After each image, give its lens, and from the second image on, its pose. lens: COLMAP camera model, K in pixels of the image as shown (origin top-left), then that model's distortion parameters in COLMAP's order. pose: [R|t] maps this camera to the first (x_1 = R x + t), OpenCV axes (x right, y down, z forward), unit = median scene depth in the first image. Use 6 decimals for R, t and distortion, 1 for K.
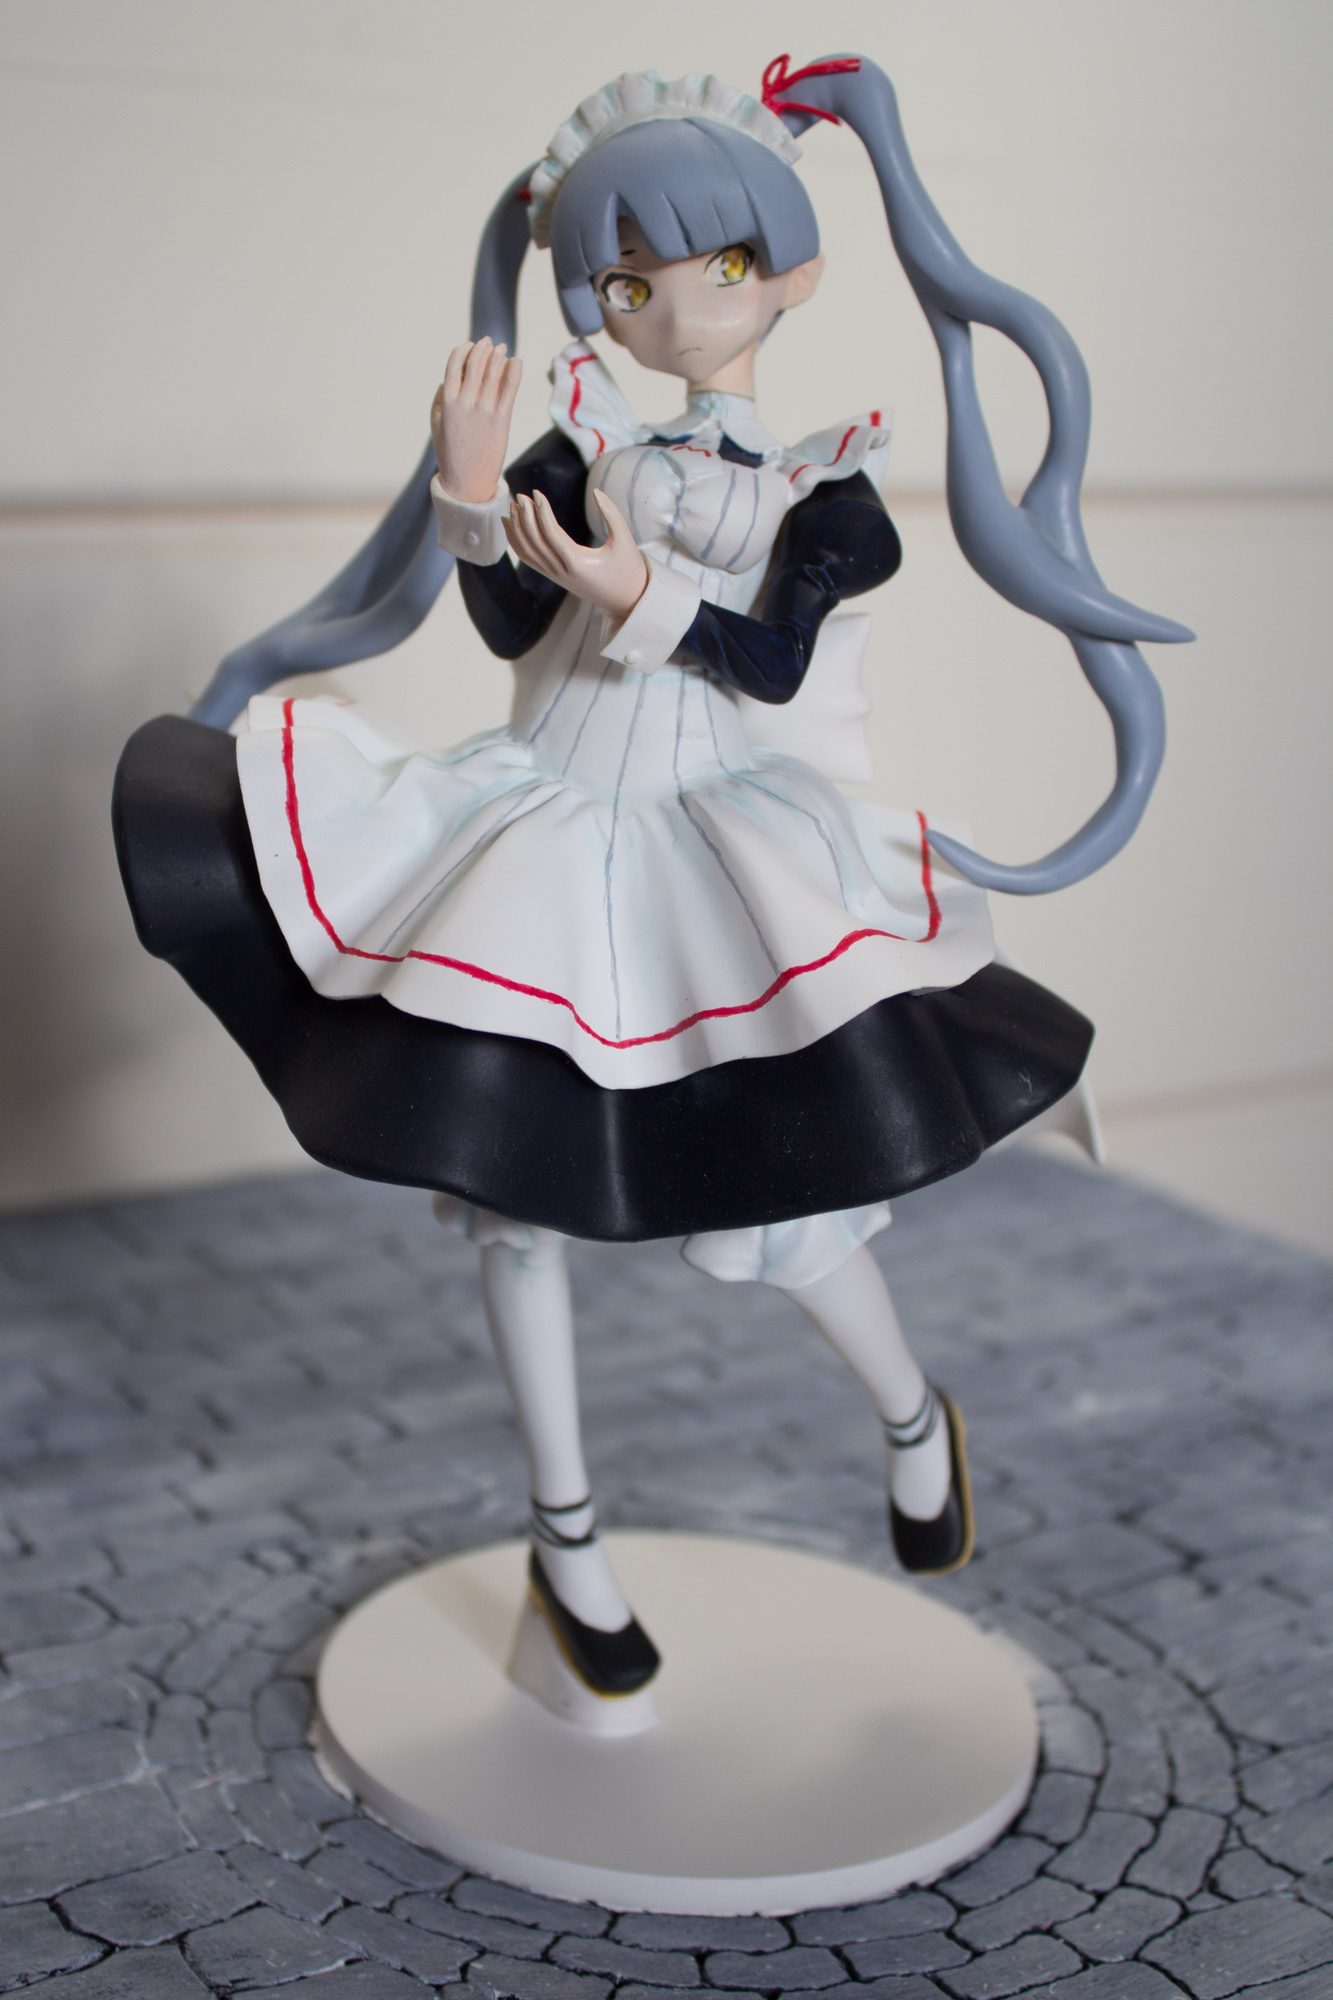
lens RADIAL K [[2978.8, 0, 540.1], [0, 2978.8, 929.2], [0, 0, 1]] dist [-0.017408, 0.000000]
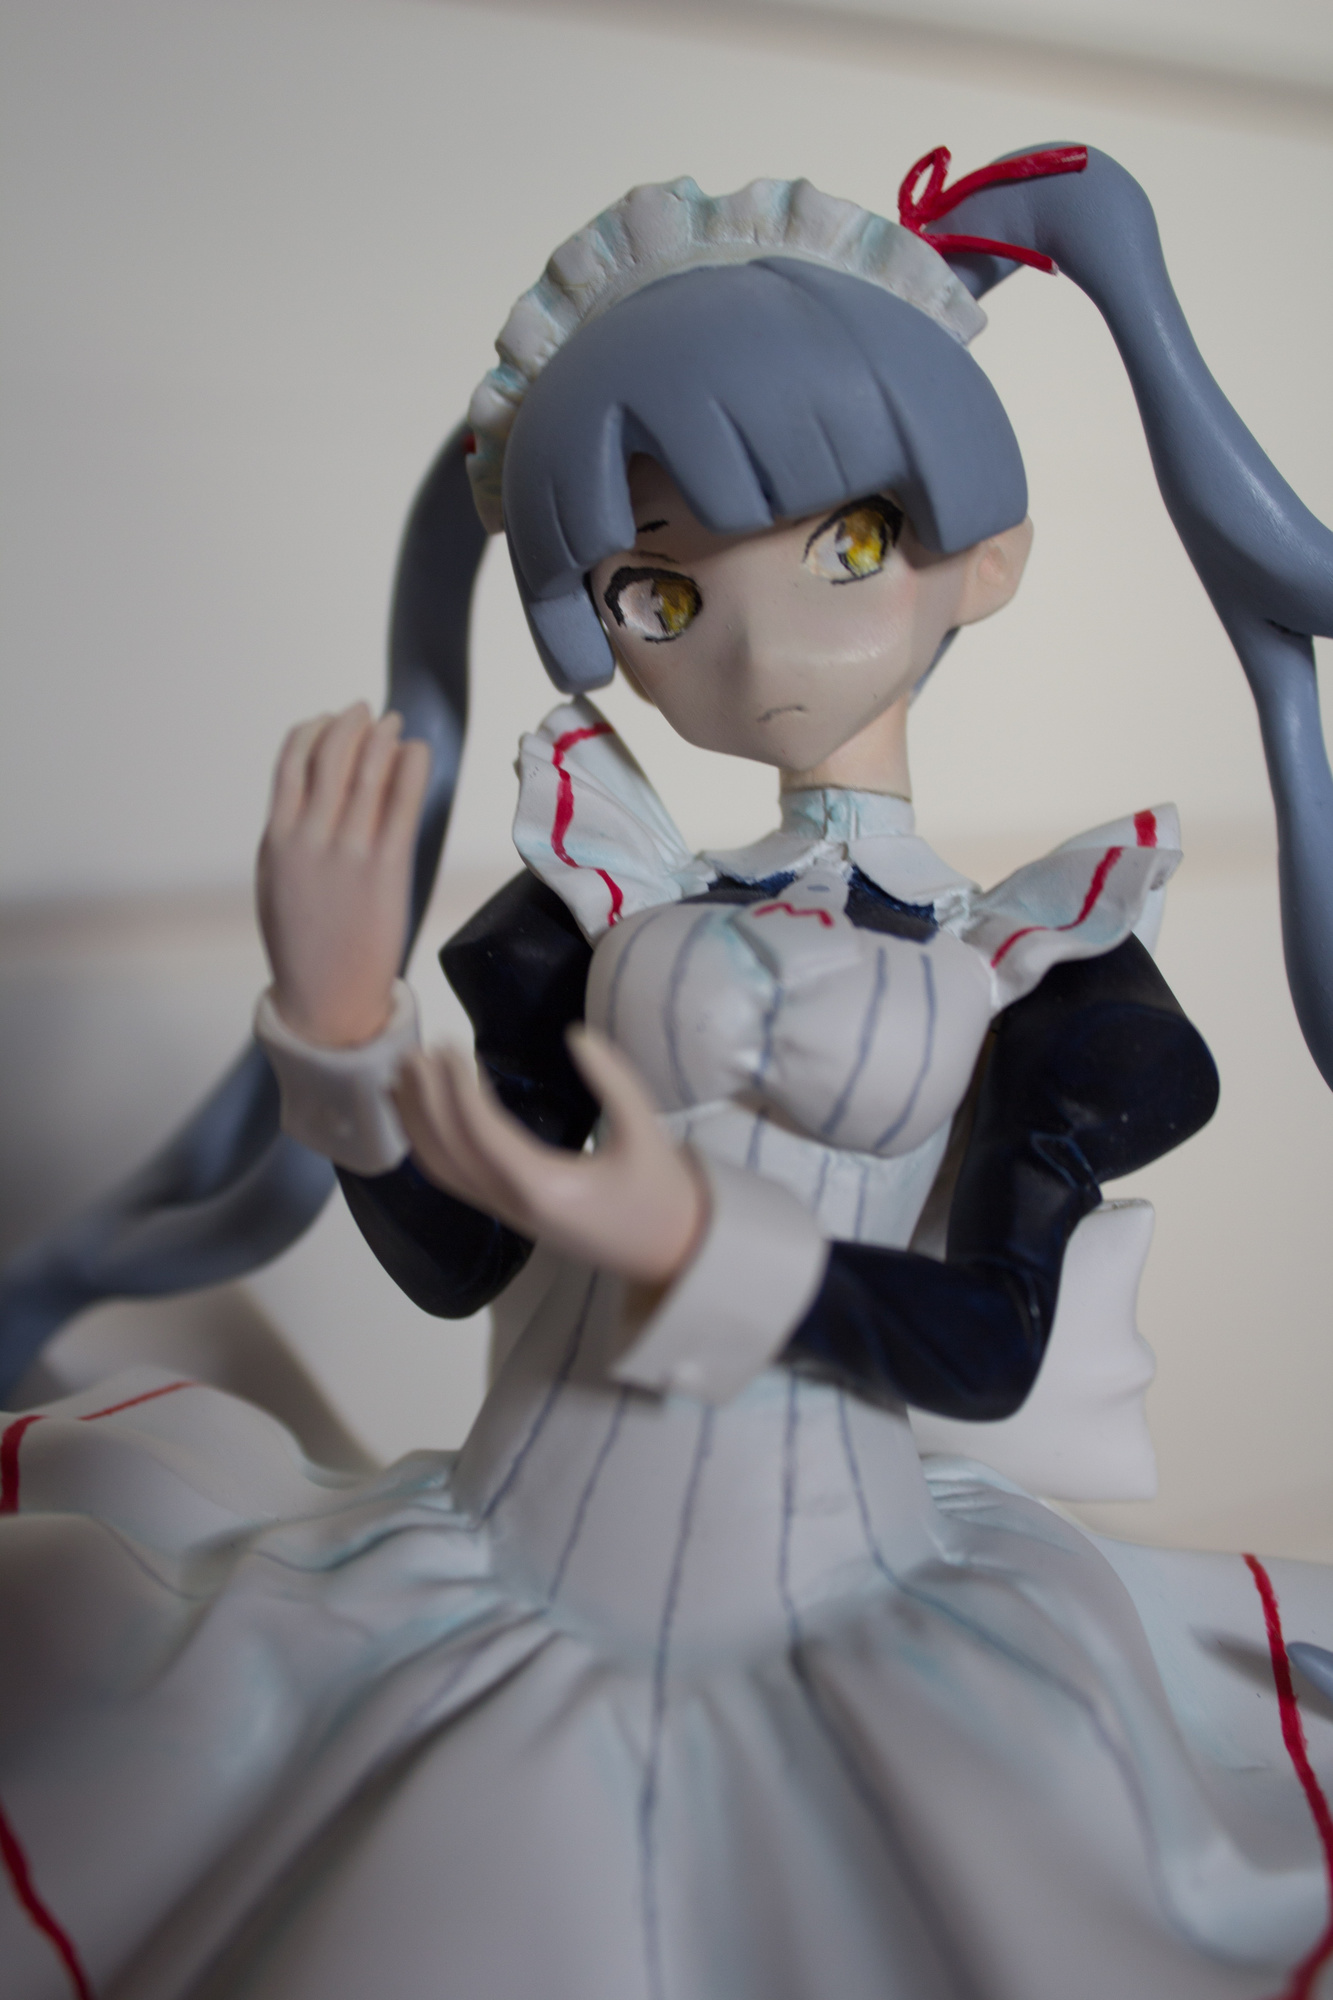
lens RADIAL K [[2349.9, 0, 647.3], [0, 2349.9, 987.5], [0, 0, 1]] dist [-0.046019, 0.000000]
pose [[0.999142, -0.036406, -0.019745, 0.033999], [0.034952, 0.996963, -0.069594, -0.121944], [0.022219, 0.068844, 0.997380, 0.611145]]
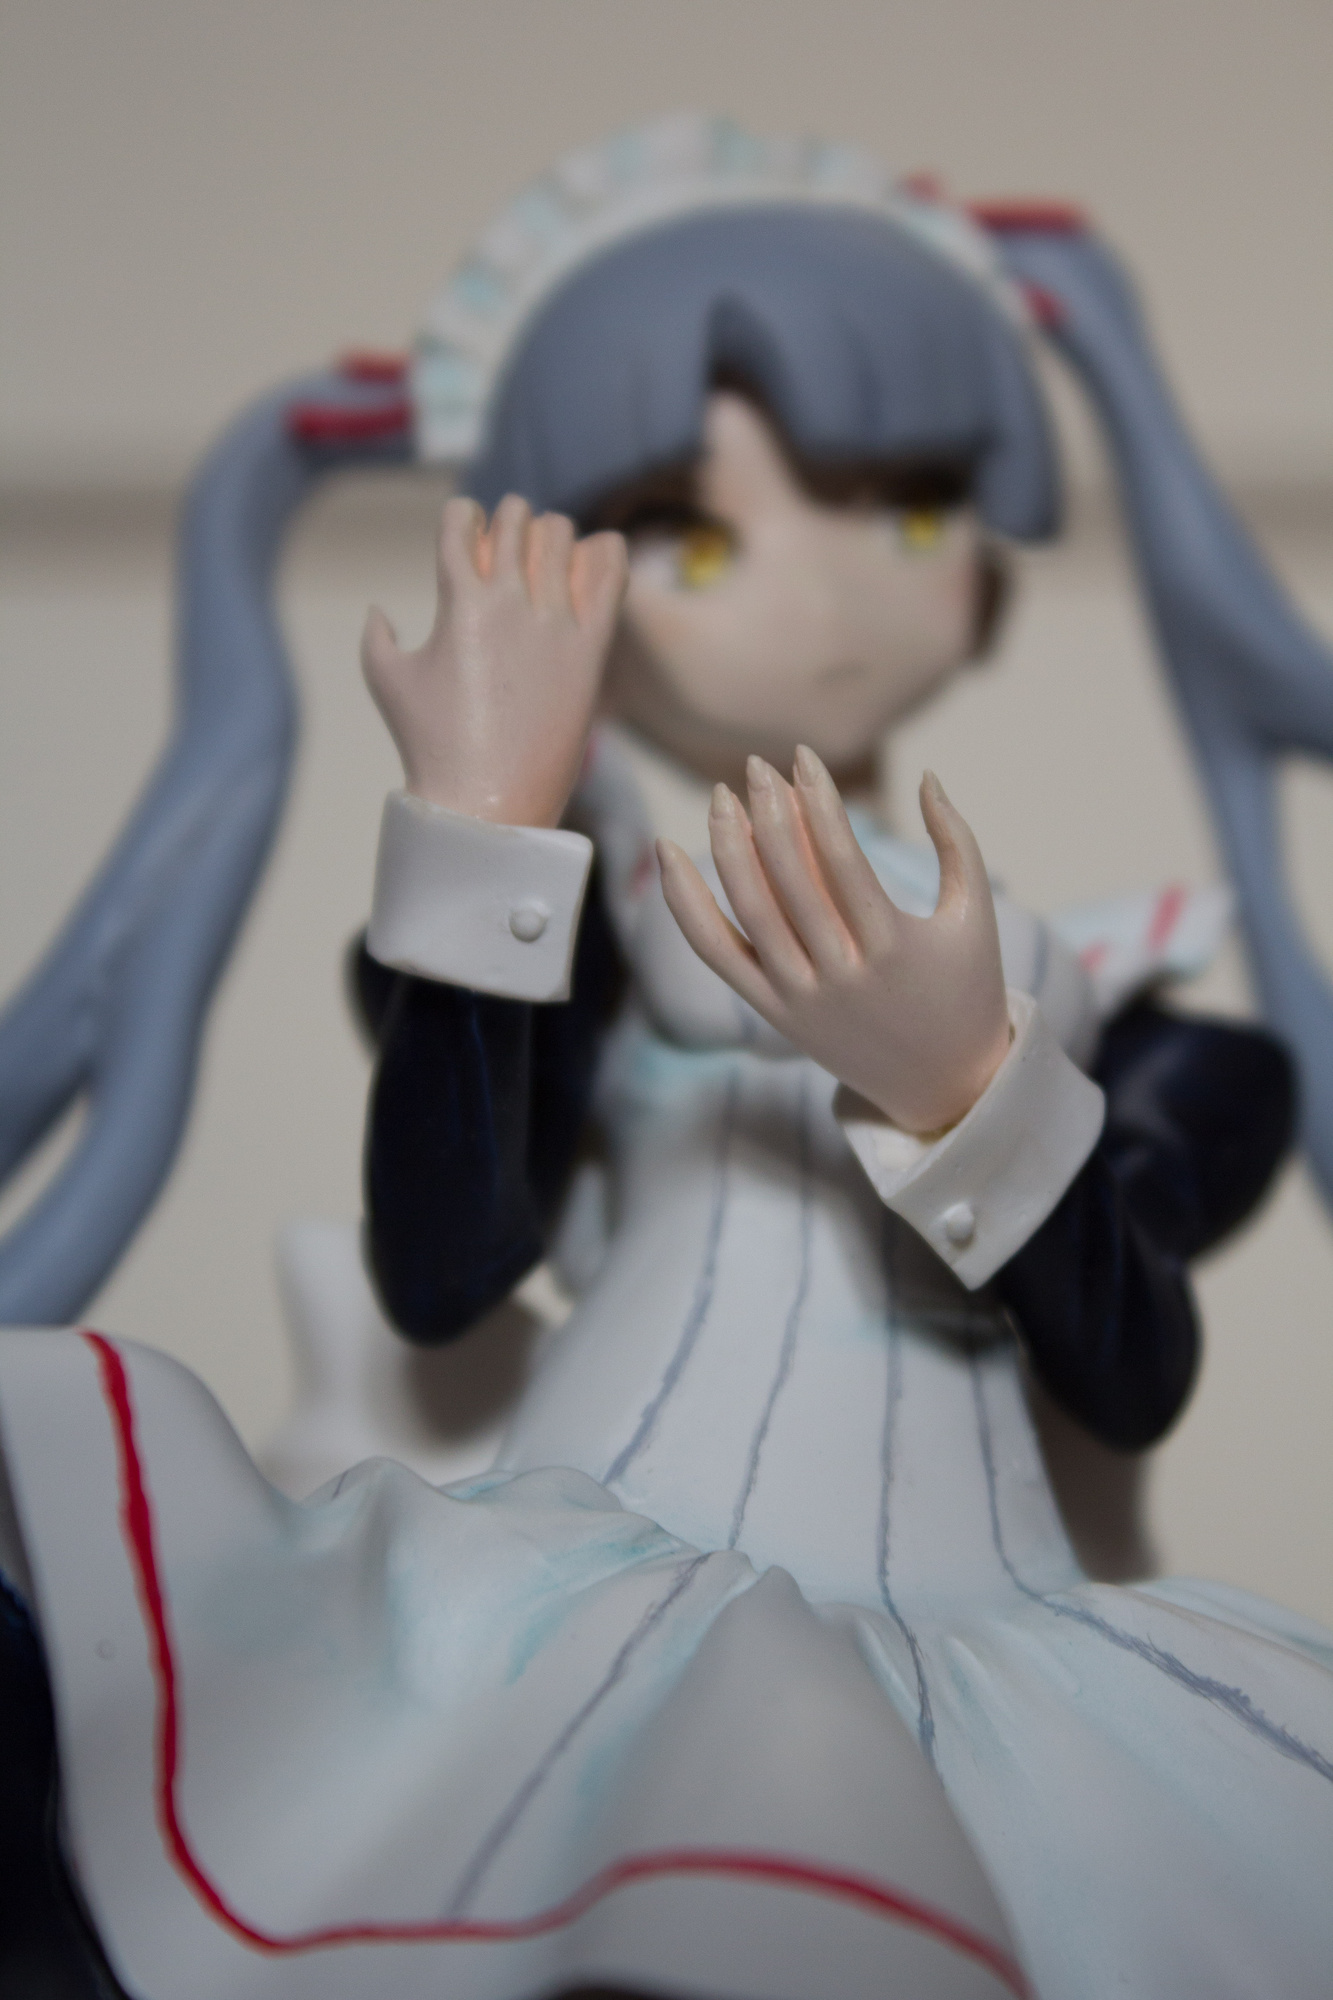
lens RADIAL K [[4492.5, 0, 683.6], [0, 4492.5, 1008.0], [0, 0, 1]] dist [-0.007534, 0.000000]
pose [[0.873250, 0.140952, 0.466442, -0.270466], [0.087862, 0.896011, -0.435252, 0.133049], [-0.479286, 0.421066, 0.770057, 0.531498]]
